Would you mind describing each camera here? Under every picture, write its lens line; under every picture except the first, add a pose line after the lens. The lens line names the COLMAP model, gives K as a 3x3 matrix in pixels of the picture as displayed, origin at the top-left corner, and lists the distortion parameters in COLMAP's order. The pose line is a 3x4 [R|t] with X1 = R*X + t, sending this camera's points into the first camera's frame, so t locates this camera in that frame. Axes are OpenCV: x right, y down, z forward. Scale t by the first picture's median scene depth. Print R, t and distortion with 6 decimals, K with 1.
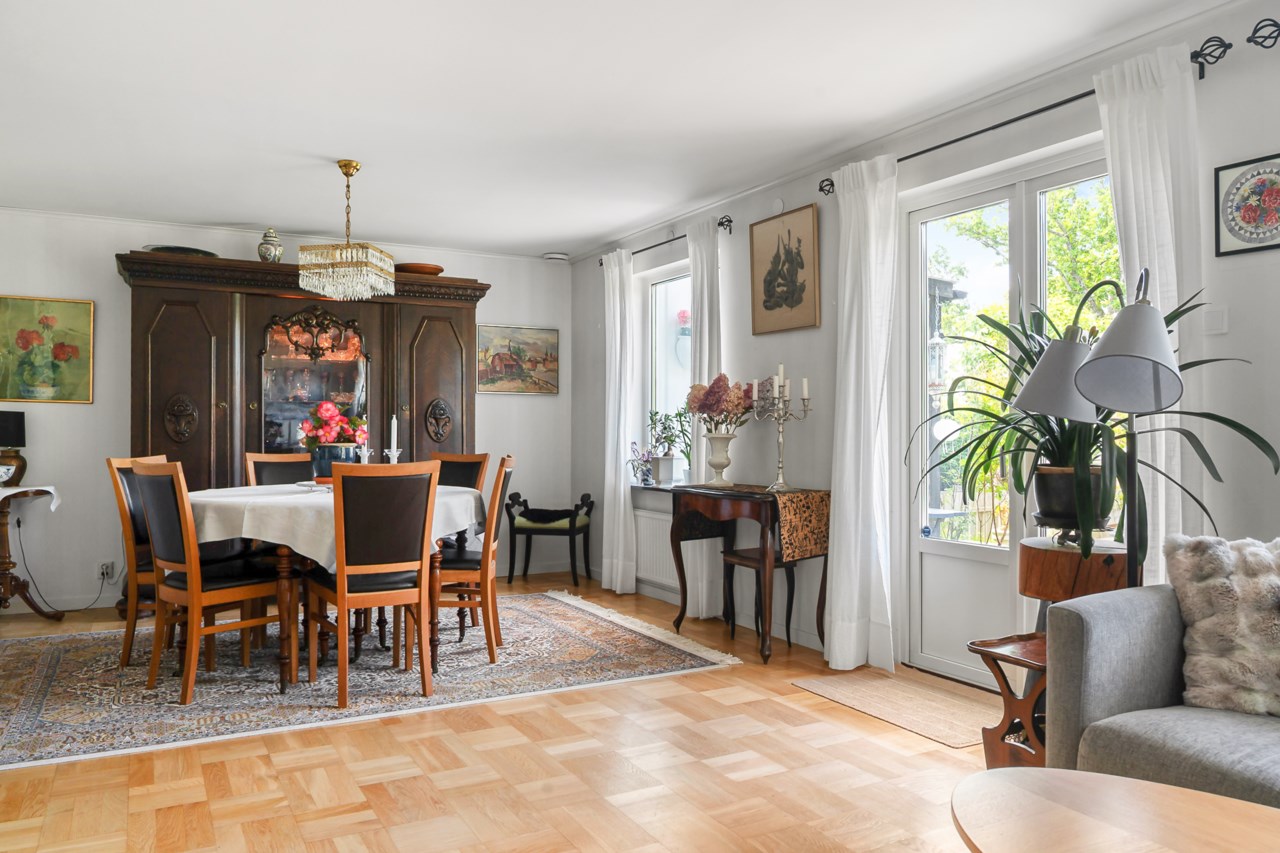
lens RADIAL K [[919.8, 0, 638.8], [0, 919.8, 487.8], [0, 0, 1]] dist [0.005311, 0.003339]
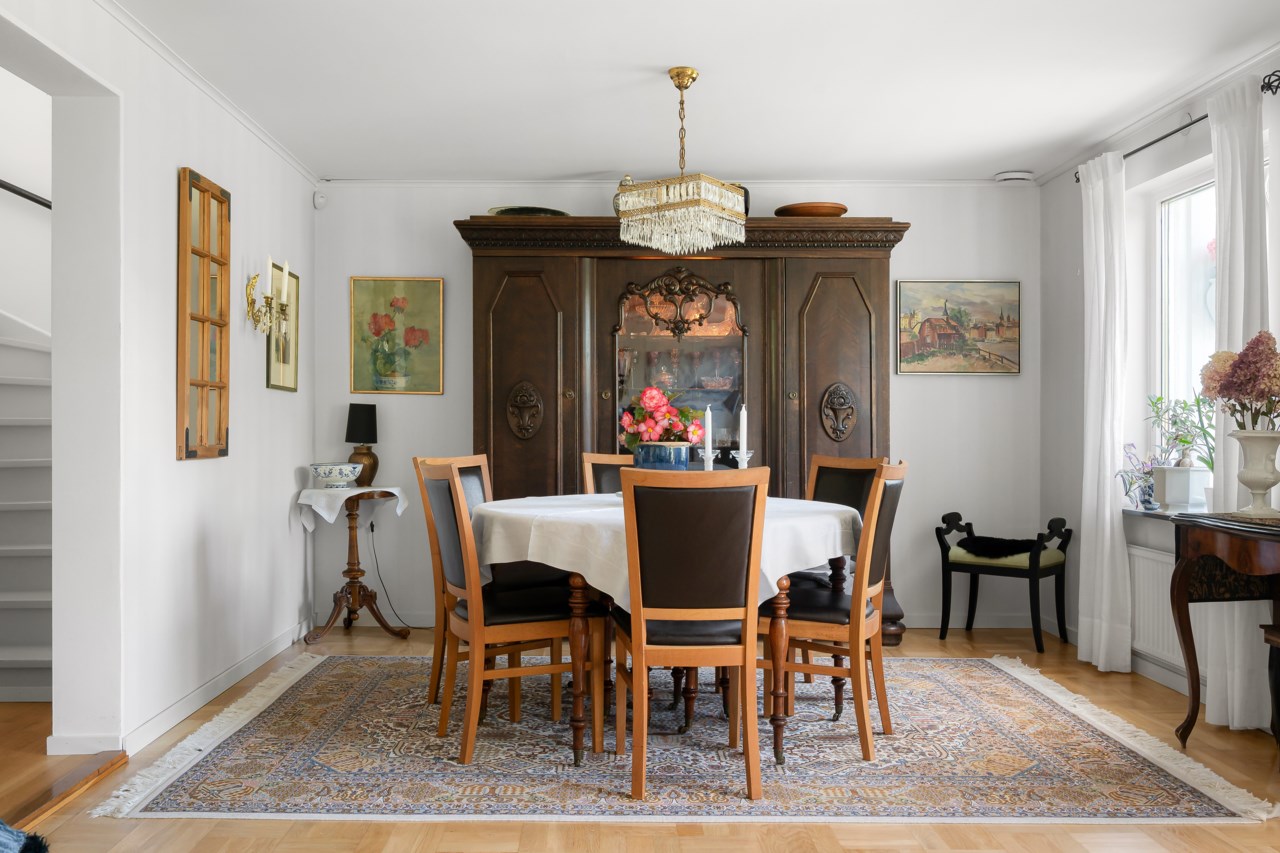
lens RADIAL K [[1110.2, 0, 637.6], [0, 1110.2, 463.8], [0, 0, 1]] dist [0.011800, -0.000231]
pose [[0.880189, 0.017405, -0.474304, 0.077247], [-0.031157, 0.999291, -0.021150, -0.009040], [0.473599, 0.033394, 0.880107, 0.161829]]
